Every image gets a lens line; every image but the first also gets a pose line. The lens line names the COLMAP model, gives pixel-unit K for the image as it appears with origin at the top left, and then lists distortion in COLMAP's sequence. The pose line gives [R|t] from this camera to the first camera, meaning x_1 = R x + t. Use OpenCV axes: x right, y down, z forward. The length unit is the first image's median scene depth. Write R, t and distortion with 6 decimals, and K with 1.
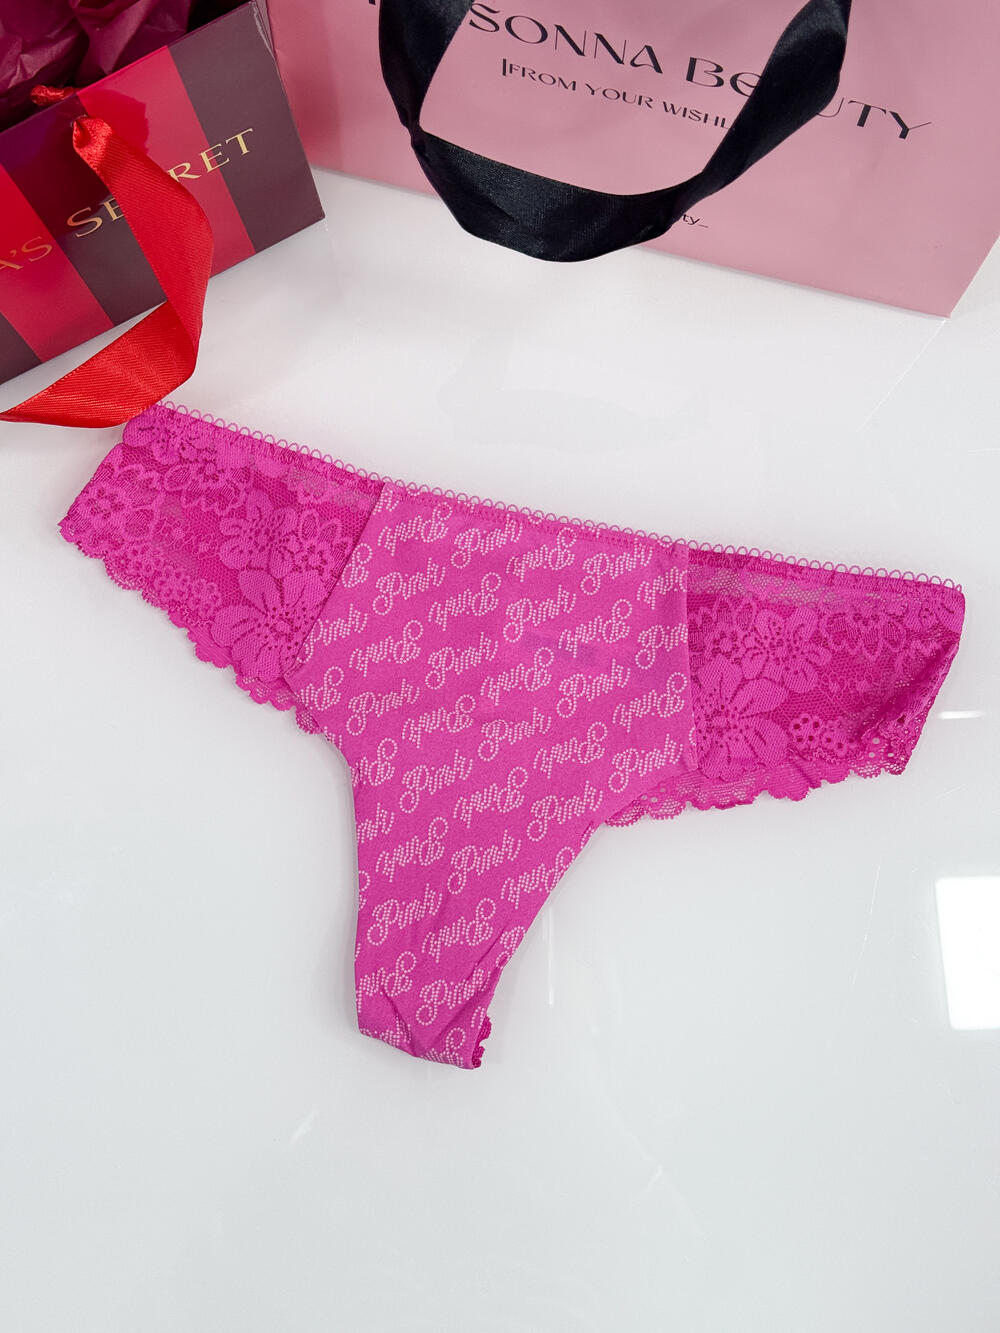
lens RADIAL K [[1890.2, 0, 500.0], [0, 1890.2, 666.5], [0, 0, 1]] dist [0.078680, -0.343213]
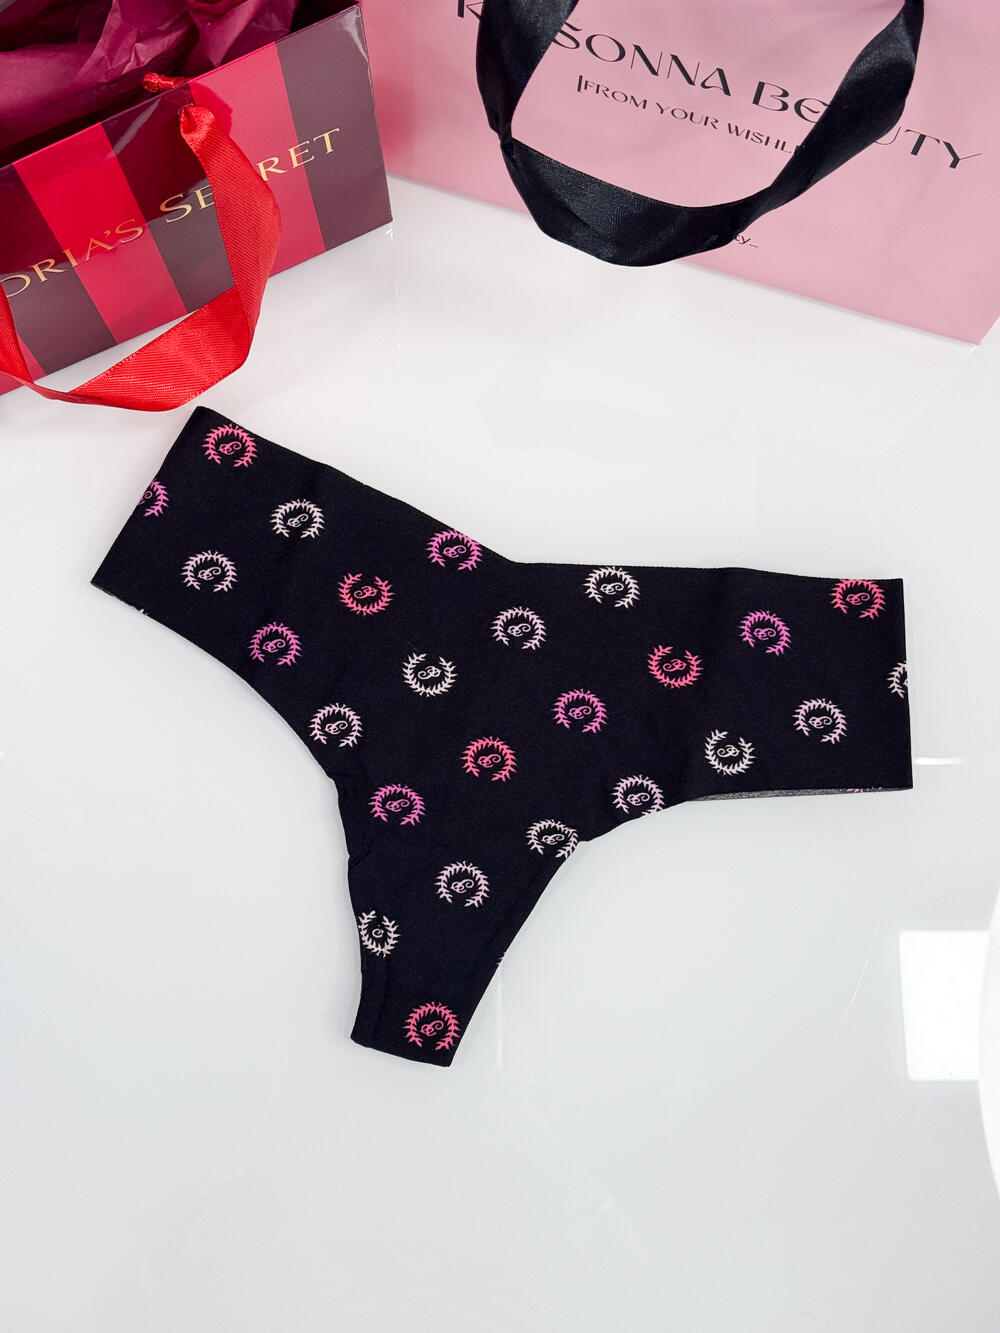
lens RADIAL K [[1881.6, 0, 500.0], [0, 1881.6, 666.5], [0, 0, 1]] dist [0.074854, -0.310754]
pose [[0.998716, 0.048447, 0.014815, -0.044124], [-0.048108, 0.998590, -0.022454, 0.037419], [-0.015882, 0.021712, 0.999638, -0.050623]]
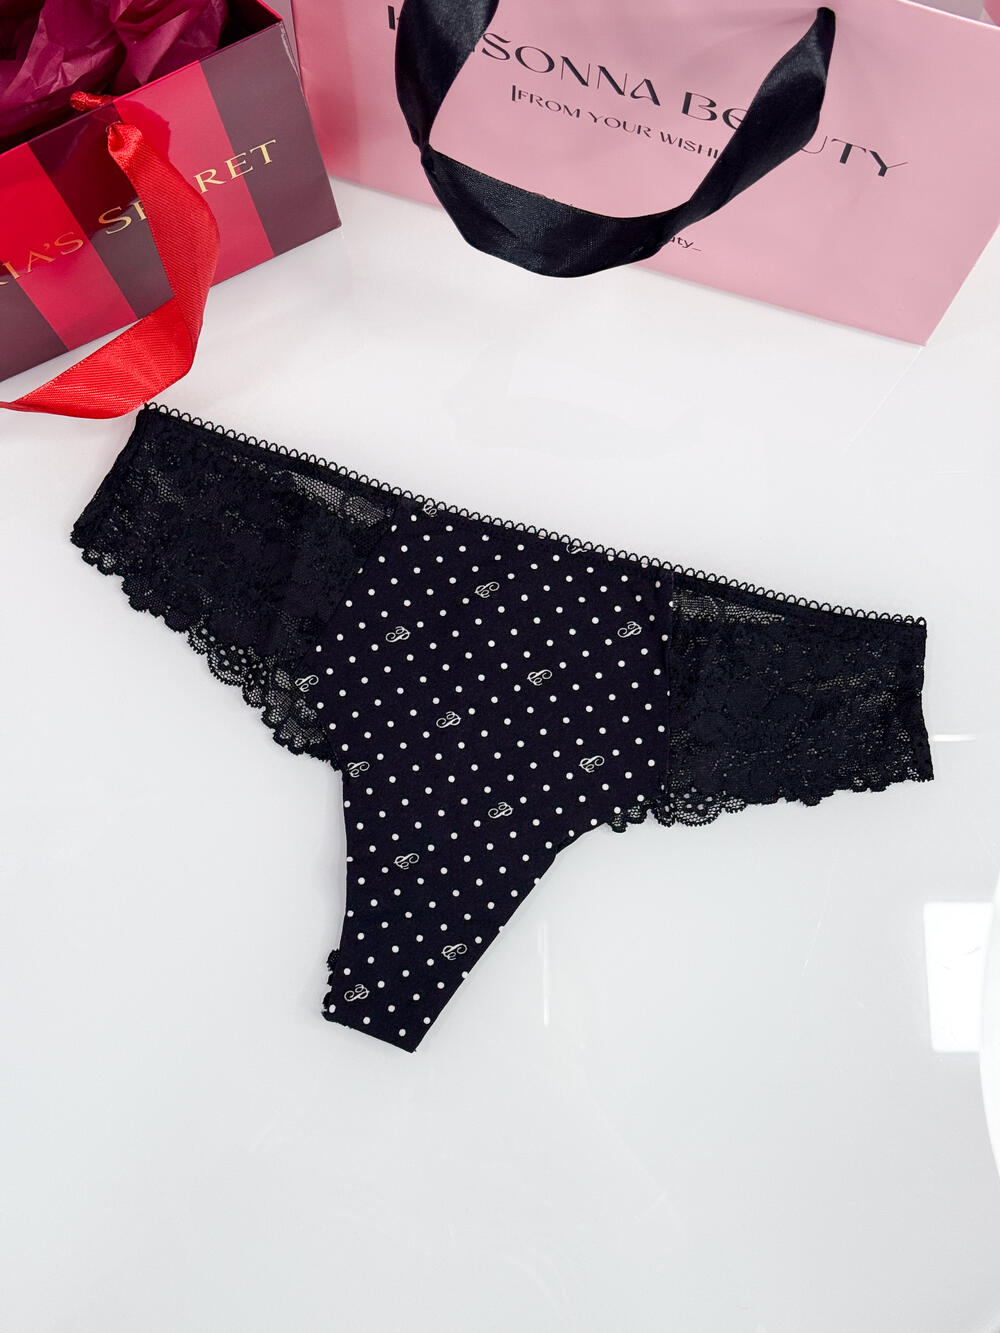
lens RADIAL K [[1881.6, 0, 500.0], [0, 1881.6, 666.5], [0, 0, 1]] dist [0.074854, -0.310754]
pose [[0.999007, 0.044485, -0.002584, 0.012263], [-0.044498, 0.998997, -0.004972, 0.012895], [0.002360, 0.005082, 0.999984, -0.064368]]
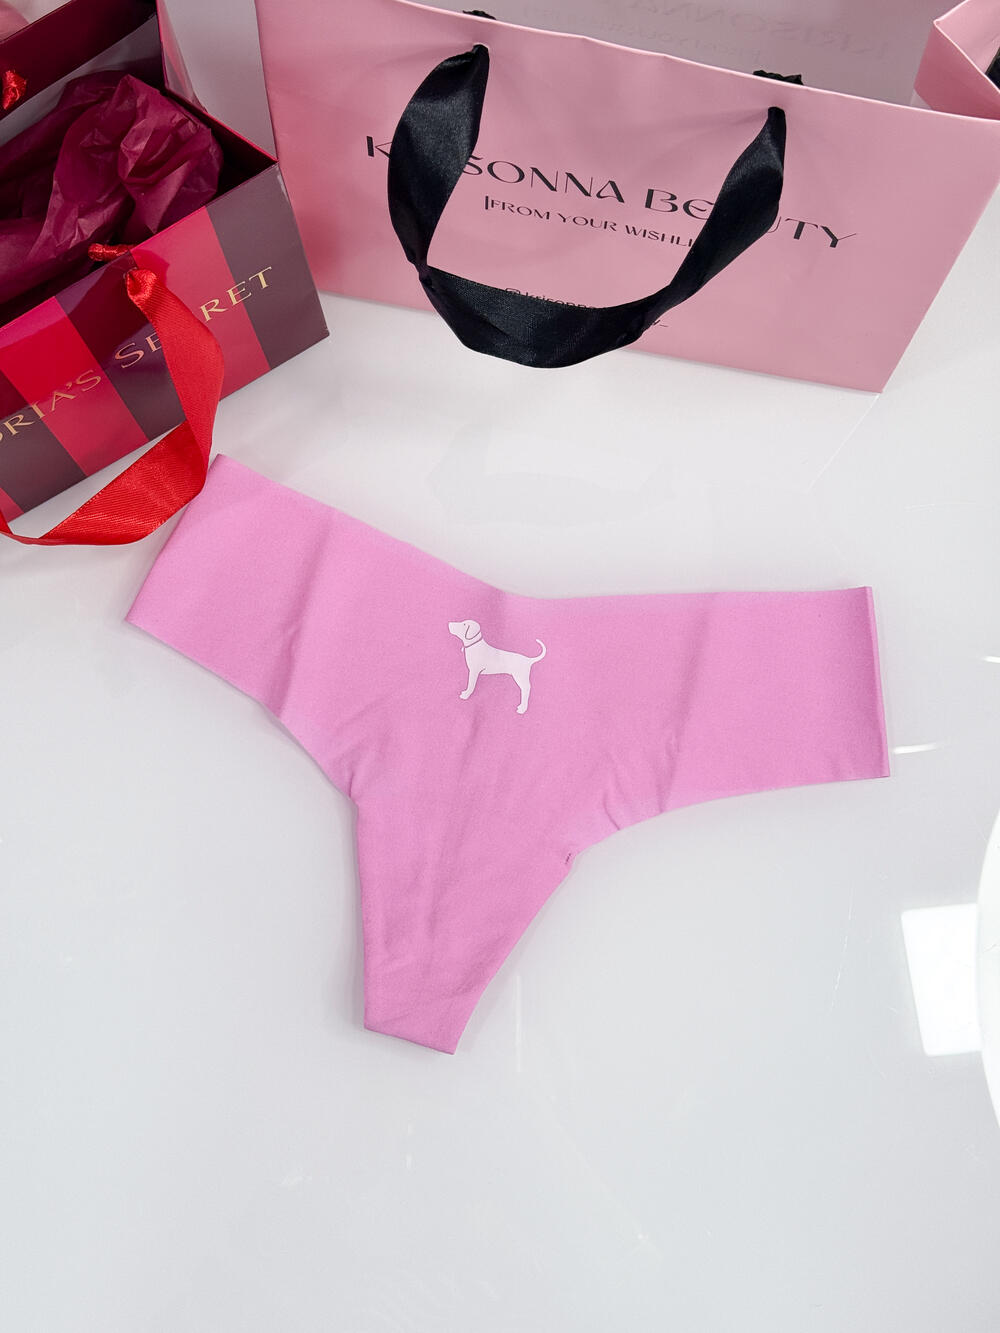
lens RADIAL K [[1866.9, 0, 500.0], [0, 1866.9, 666.5], [0, 0, 1]] dist [0.031560, -0.087968]
pose [[0.997997, -0.058589, 0.023863, -0.034903], [0.059381, 0.997658, -0.033962, 0.005718], [-0.021818, 0.035311, 0.999138, -0.134719]]
